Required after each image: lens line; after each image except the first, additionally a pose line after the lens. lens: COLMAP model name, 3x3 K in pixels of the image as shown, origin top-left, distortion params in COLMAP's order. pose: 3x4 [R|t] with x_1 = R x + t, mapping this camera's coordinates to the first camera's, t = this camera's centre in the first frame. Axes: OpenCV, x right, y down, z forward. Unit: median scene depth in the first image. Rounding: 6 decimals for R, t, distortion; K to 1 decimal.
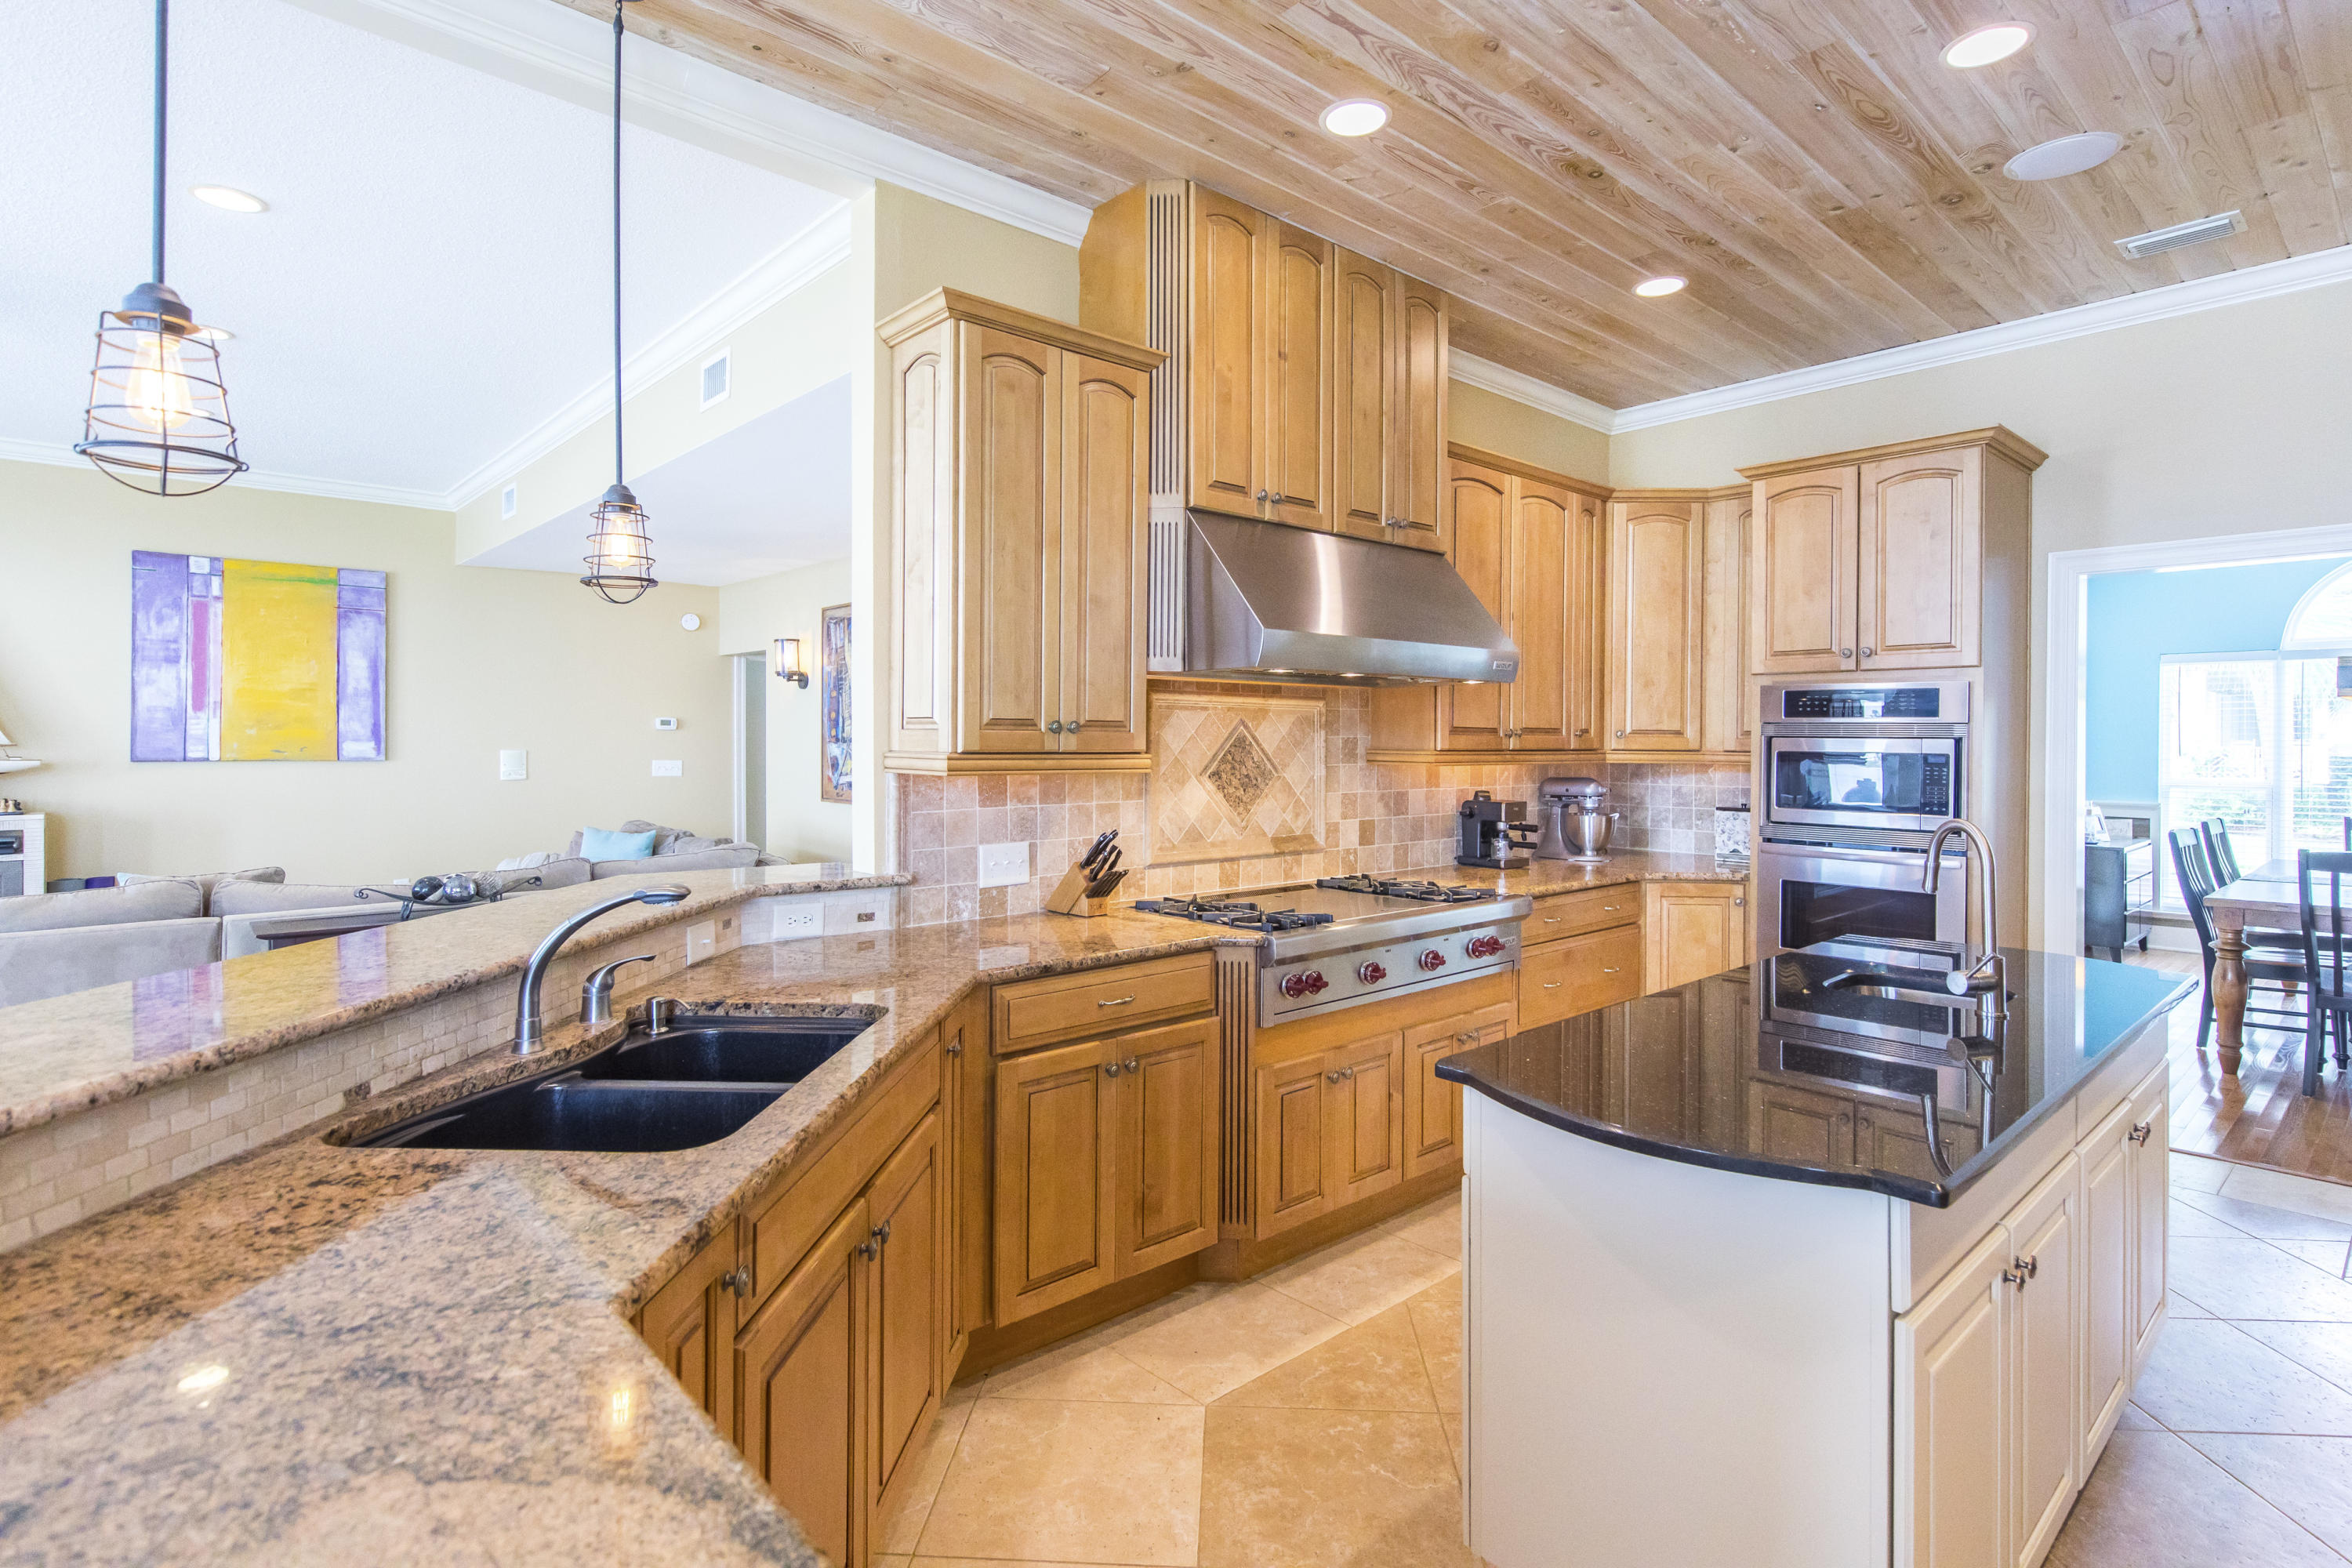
lens RADIAL K [[1172.2, 0, 1172.4], [0, 1172.2, 759.9], [0, 0, 1]] dist [0.001976, 0.000037]
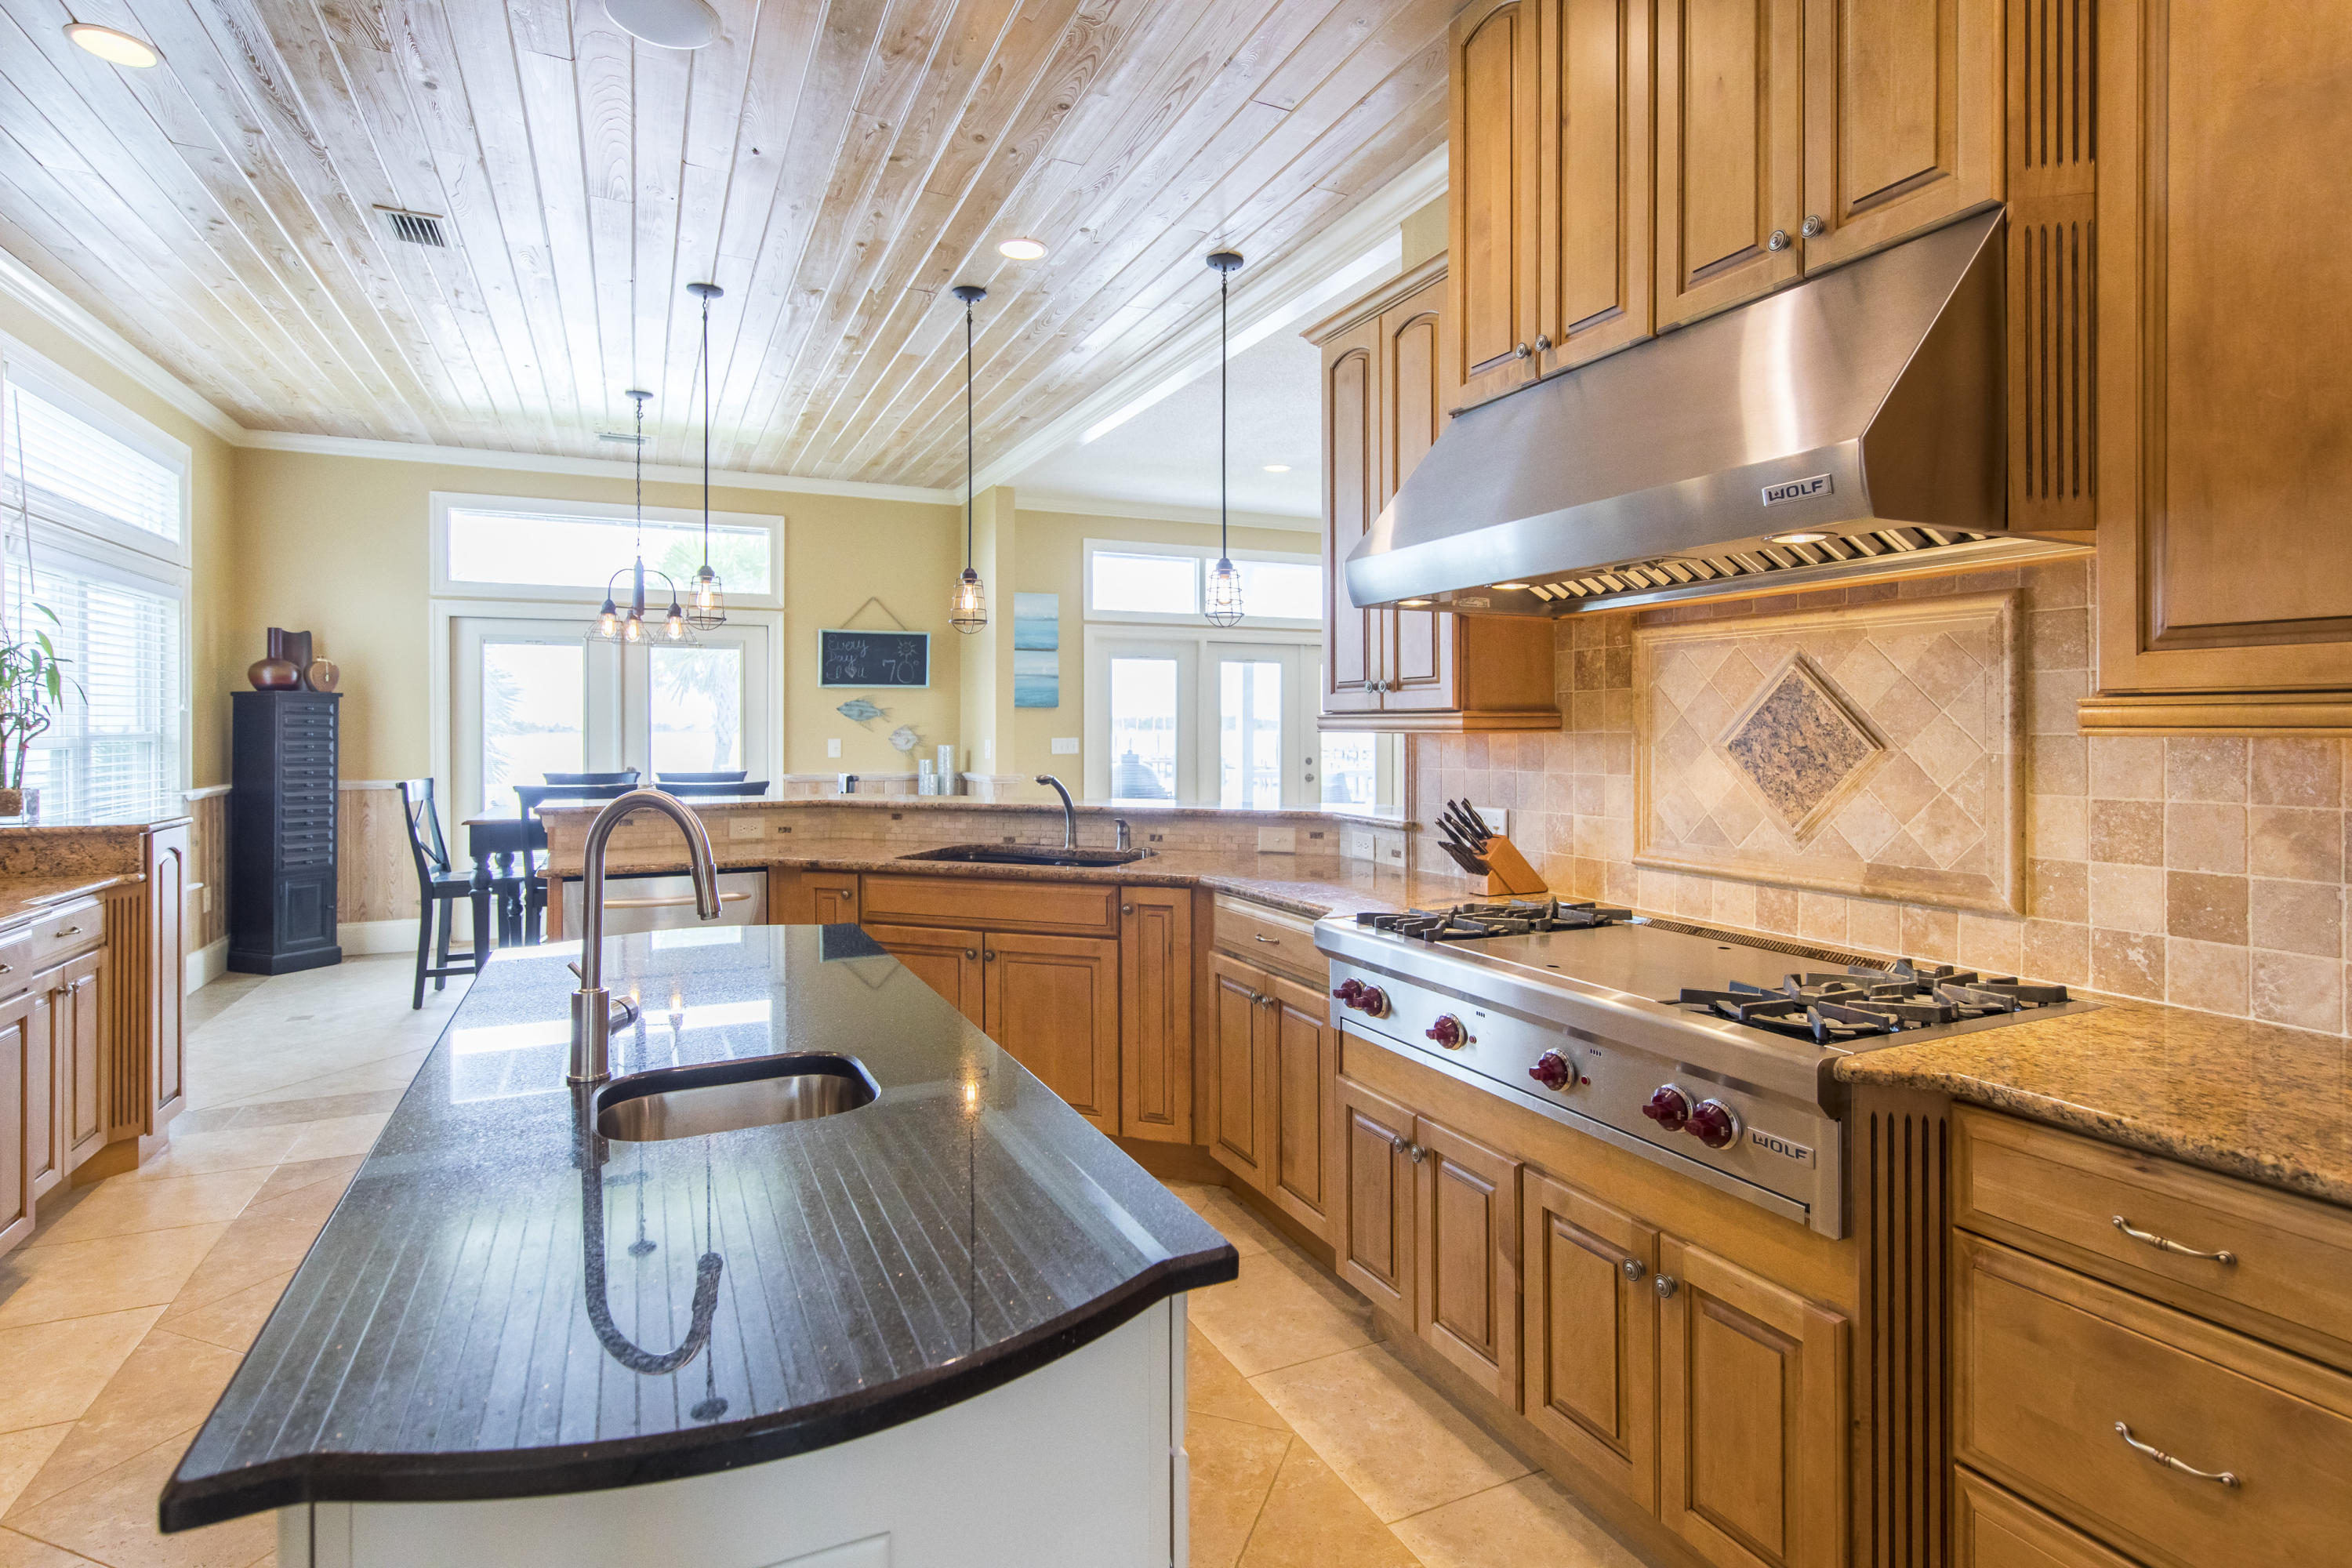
lens RADIAL K [[1172.2, 0, 1171.0], [0, 1172.2, 729.5], [0, 0, 1]] dist [0.001976, 0.000037]
pose [[-0.297883, -0.000886, -0.954602, 0.735847], [-0.013602, 0.999902, 0.003317, 0.006483], [0.954506, 0.013973, -0.297866, 0.892650]]
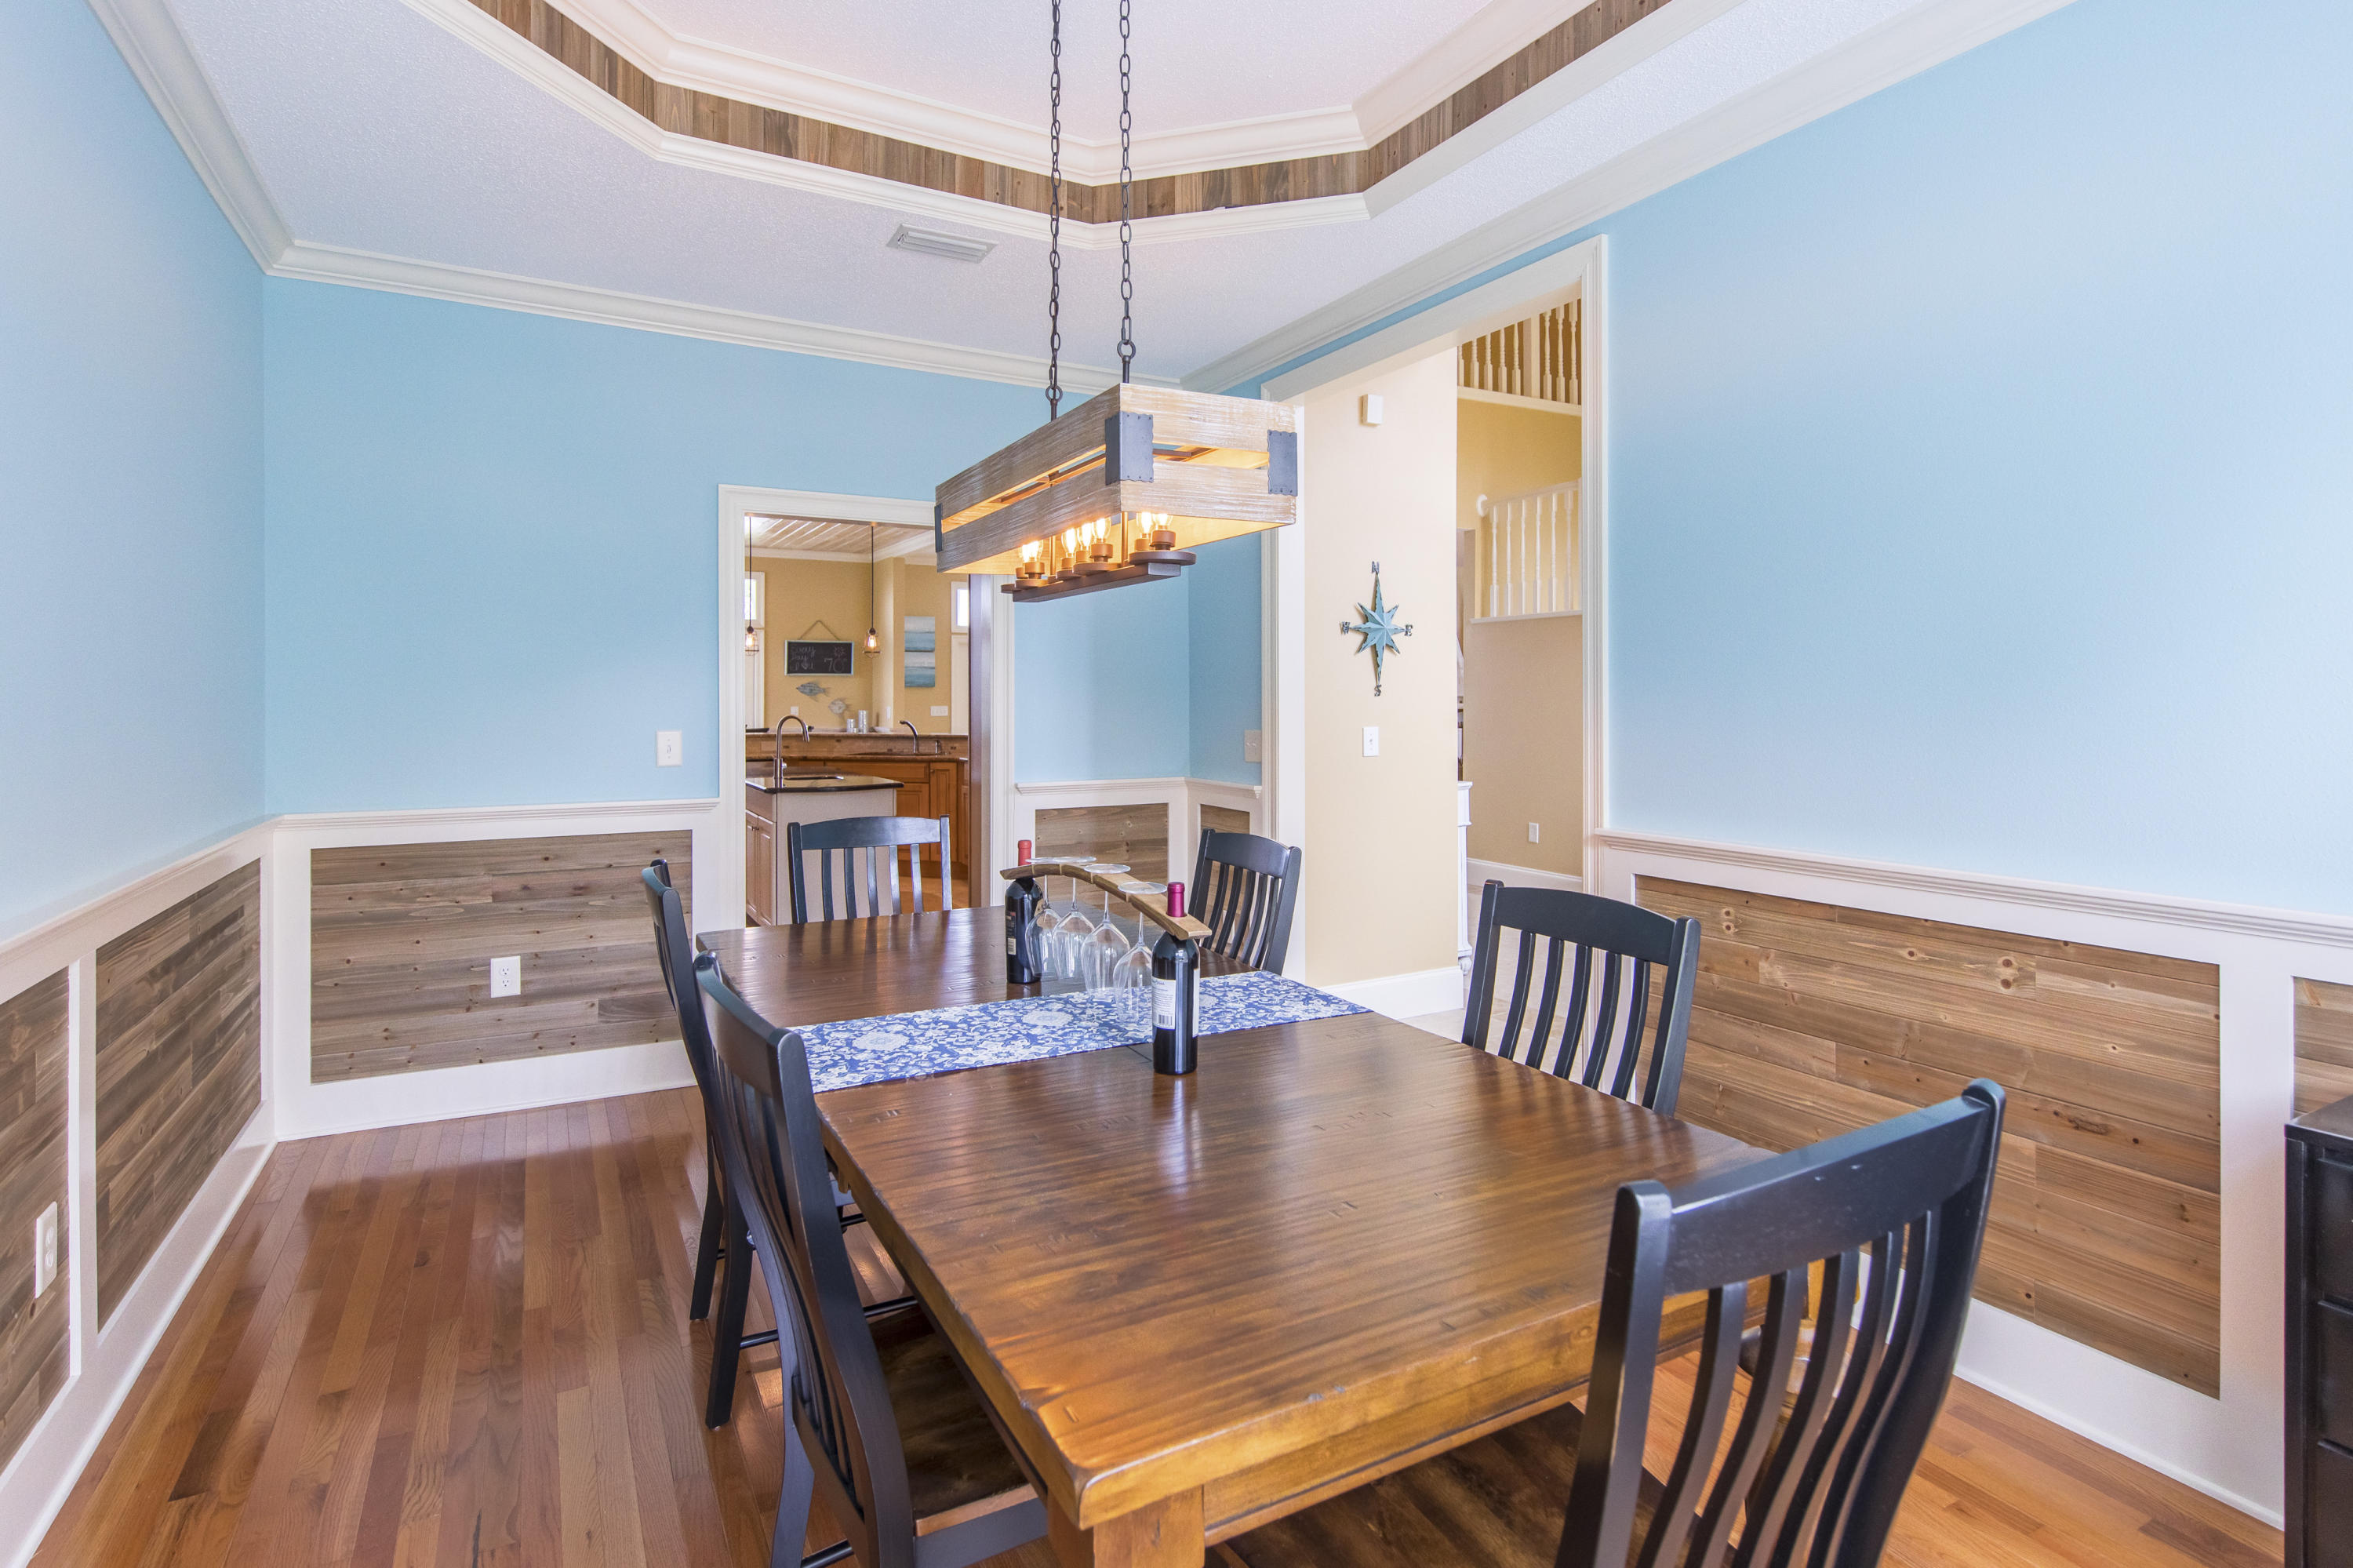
lens RADIAL K [[1172.7, 0, 1189.0], [0, 1172.7, 694.2], [0, 0, 1]] dist [0.001976, 0.000037]
pose [[-0.225126, -0.004104, -0.974321, 1.997748], [-0.011995, 0.999927, -0.001440, -0.006532], [0.974256, 0.011363, -0.225159, 1.591580]]
